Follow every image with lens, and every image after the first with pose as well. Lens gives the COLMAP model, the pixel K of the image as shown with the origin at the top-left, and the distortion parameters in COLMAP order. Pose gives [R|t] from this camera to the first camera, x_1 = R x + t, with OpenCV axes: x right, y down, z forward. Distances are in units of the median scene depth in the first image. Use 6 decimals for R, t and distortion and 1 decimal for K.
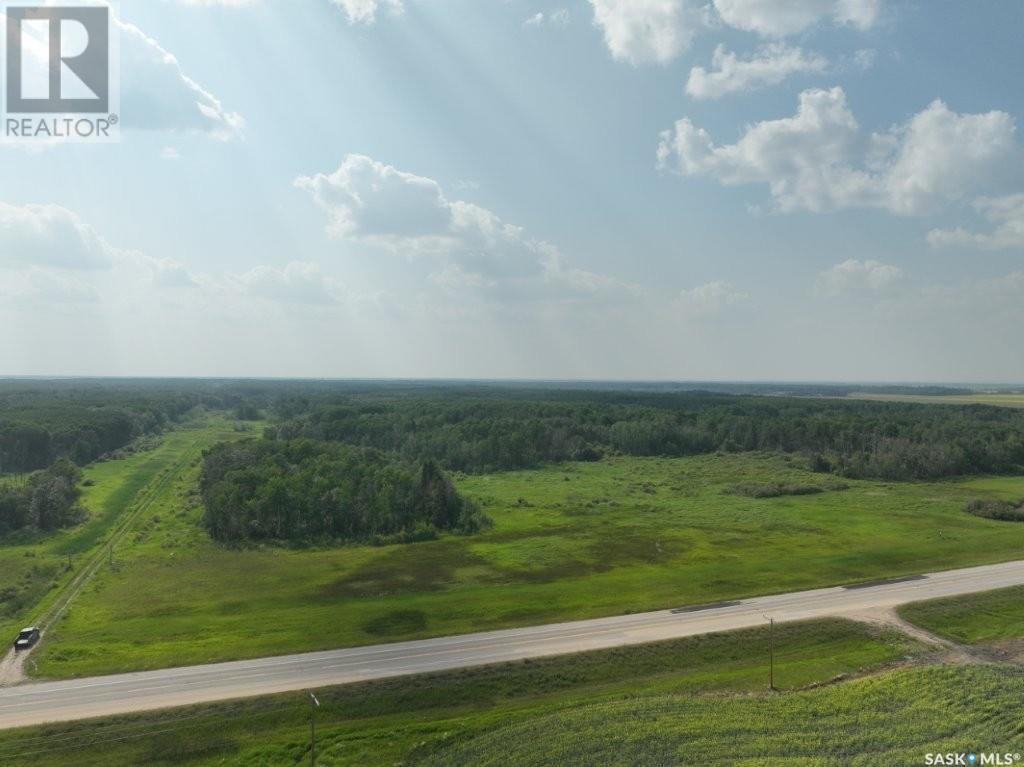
lens RADIAL K [[724.3, 0, 514.5], [0, 724.3, 381.1], [0, 0, 1]] dist [-0.005620, 0.029836]
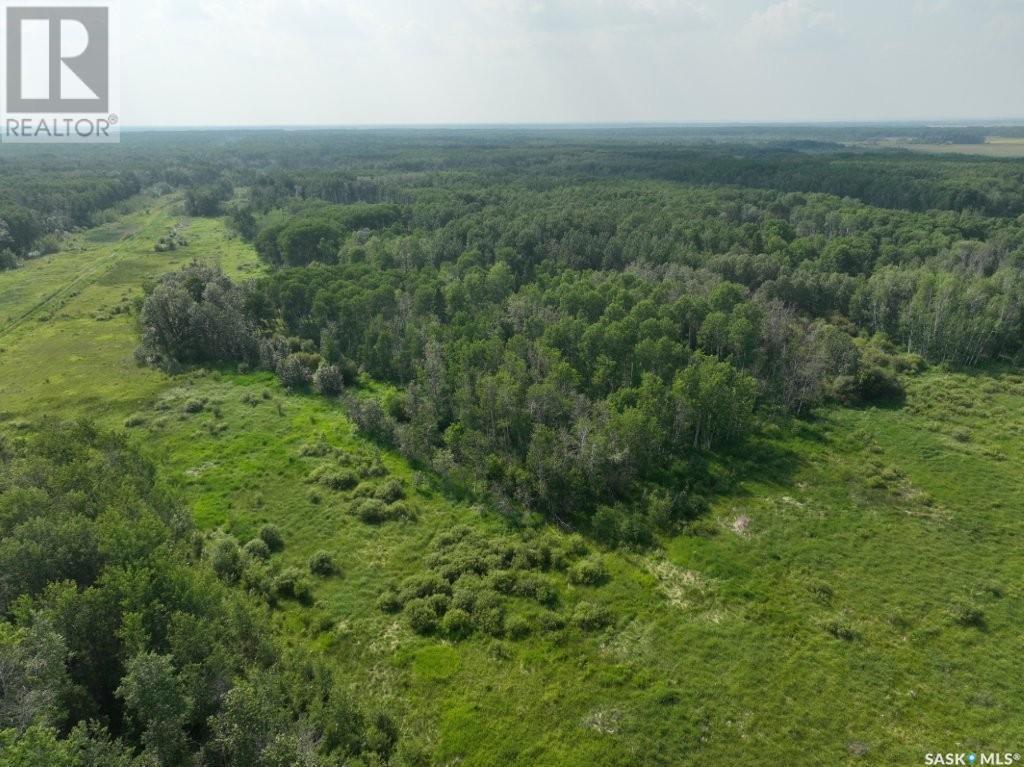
lens RADIAL K [[724.3, 0, 514.5], [0, 724.3, 381.1], [0, 0, 1]] dist [-0.005620, 0.029836]
pose [[0.997957, 0.007587, -0.063435, -0.115444], [0.013949, 0.943093, 0.332237, -0.060774], [0.062346, -0.332443, 0.941060, 0.991637]]
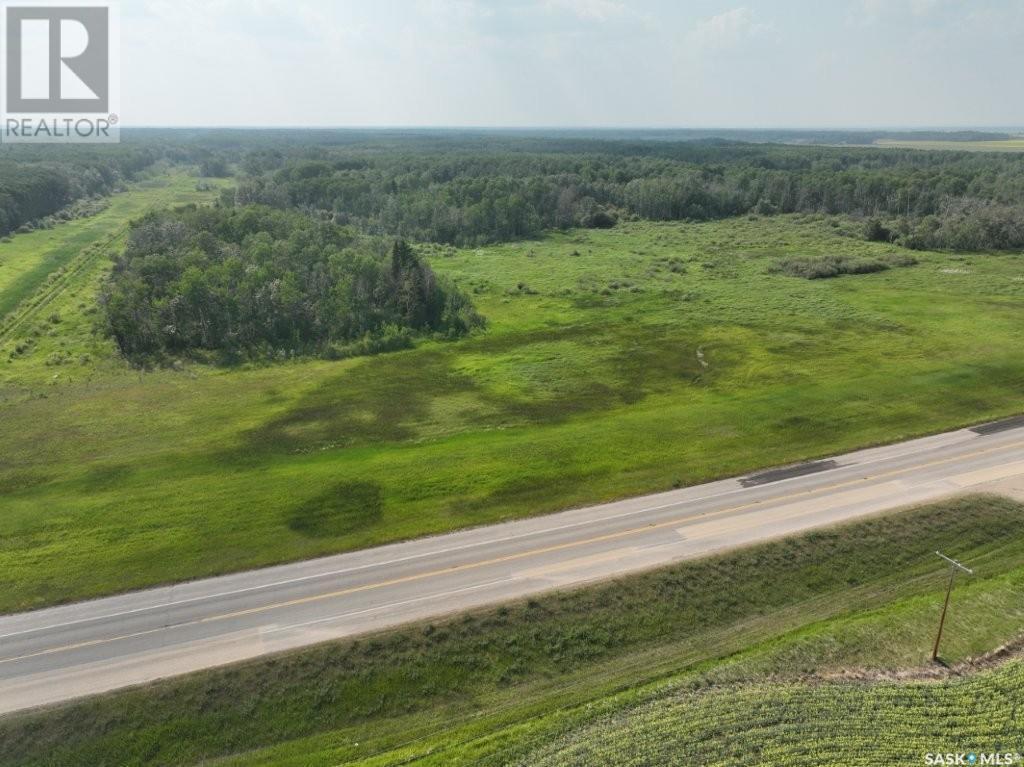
lens RADIAL K [[724.3, 0, 514.5], [0, 724.3, 381.1], [0, 0, 1]] dist [-0.005620, 0.029836]
pose [[0.999980, -0.006151, -0.001436, 0.001955], [0.006282, 0.944483, 0.328499, -0.000072], [-0.000665, -0.328502, 0.944503, 0.214549]]
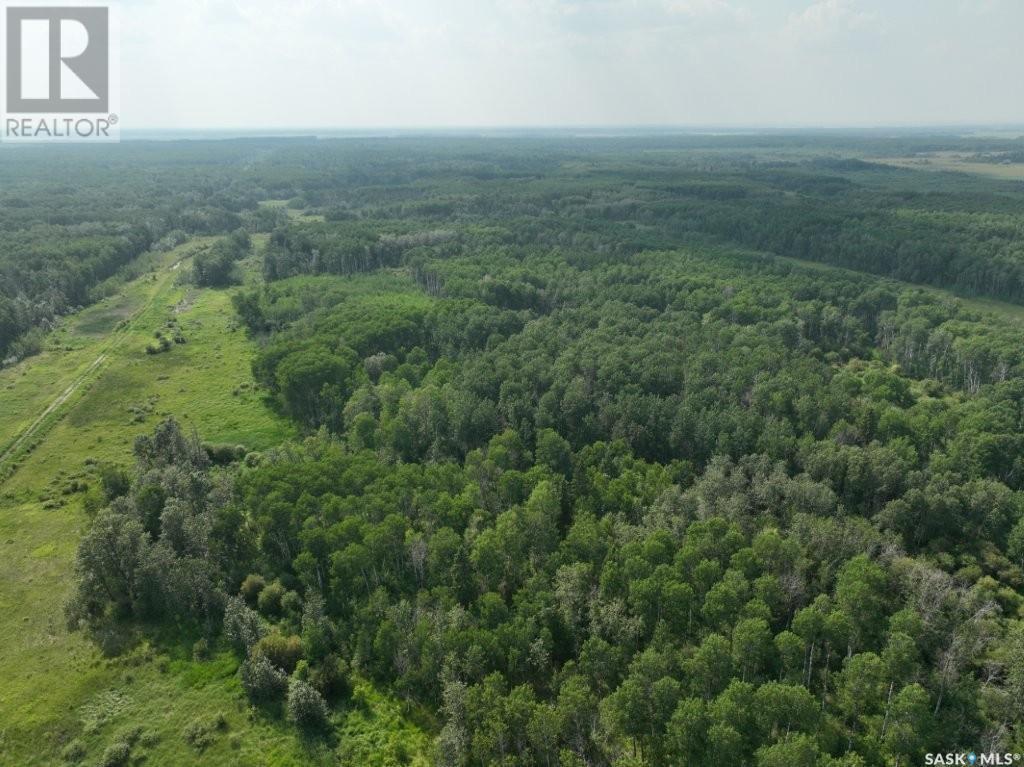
lens RADIAL K [[724.3, 0, 514.5], [0, 724.3, 381.1], [0, 0, 1]] dist [-0.005620, 0.029836]
pose [[0.994528, 0.024379, -0.101587, -0.149012], [0.010617, 0.943770, 0.330431, -0.204218], [0.103930, -0.329701, 0.938347, 1.246256]]
